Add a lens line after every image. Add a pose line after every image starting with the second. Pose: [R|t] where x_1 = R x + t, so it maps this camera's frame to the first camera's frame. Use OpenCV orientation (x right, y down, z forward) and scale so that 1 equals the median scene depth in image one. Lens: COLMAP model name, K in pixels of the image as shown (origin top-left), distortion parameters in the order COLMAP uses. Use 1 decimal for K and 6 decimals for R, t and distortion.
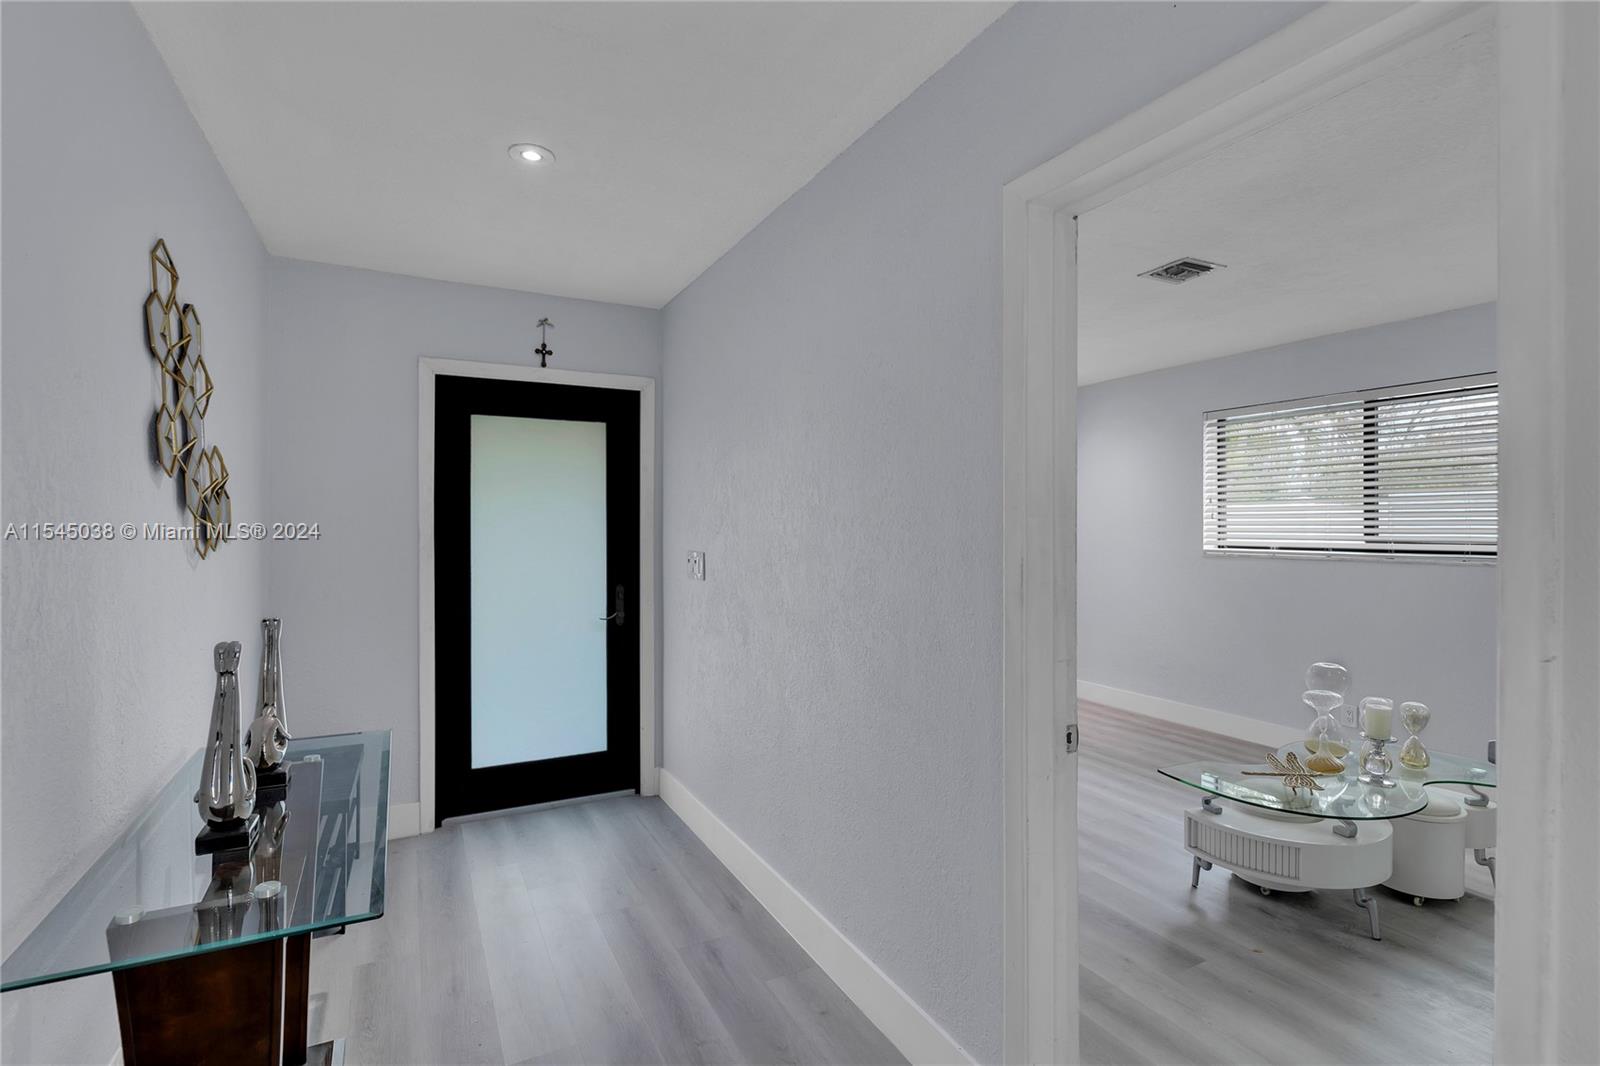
lens RADIAL K [[774.1, 0, 818.4], [0, 774.1, 535.4], [0, 0, 1]] dist [-0.000671, -0.000012]
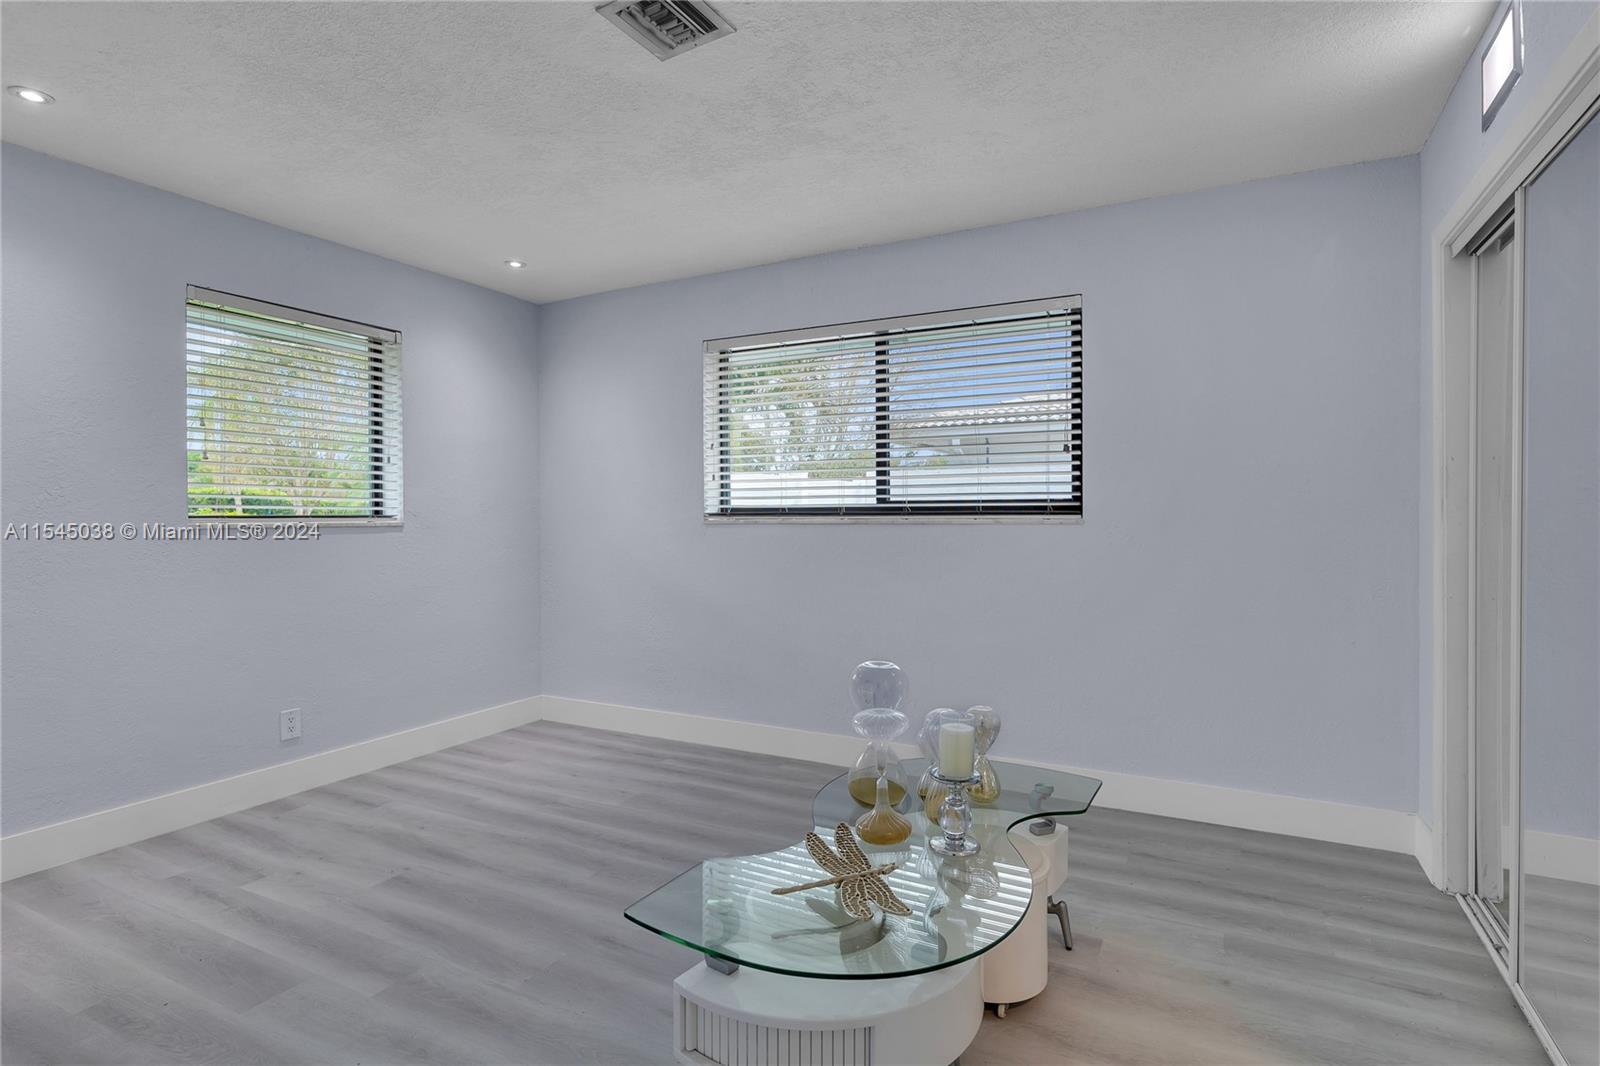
lens RADIAL K [[774.1, 0, 818.4], [0, 774.1, 535.4], [0, 0, 1]] dist [-0.000671, -0.000012]
pose [[0.819881, -0.011922, 0.572410, 0.161578], [0.003598, 0.999871, 0.015672, 0.031974], [-0.572523, -0.010790, 0.819818, 0.328004]]
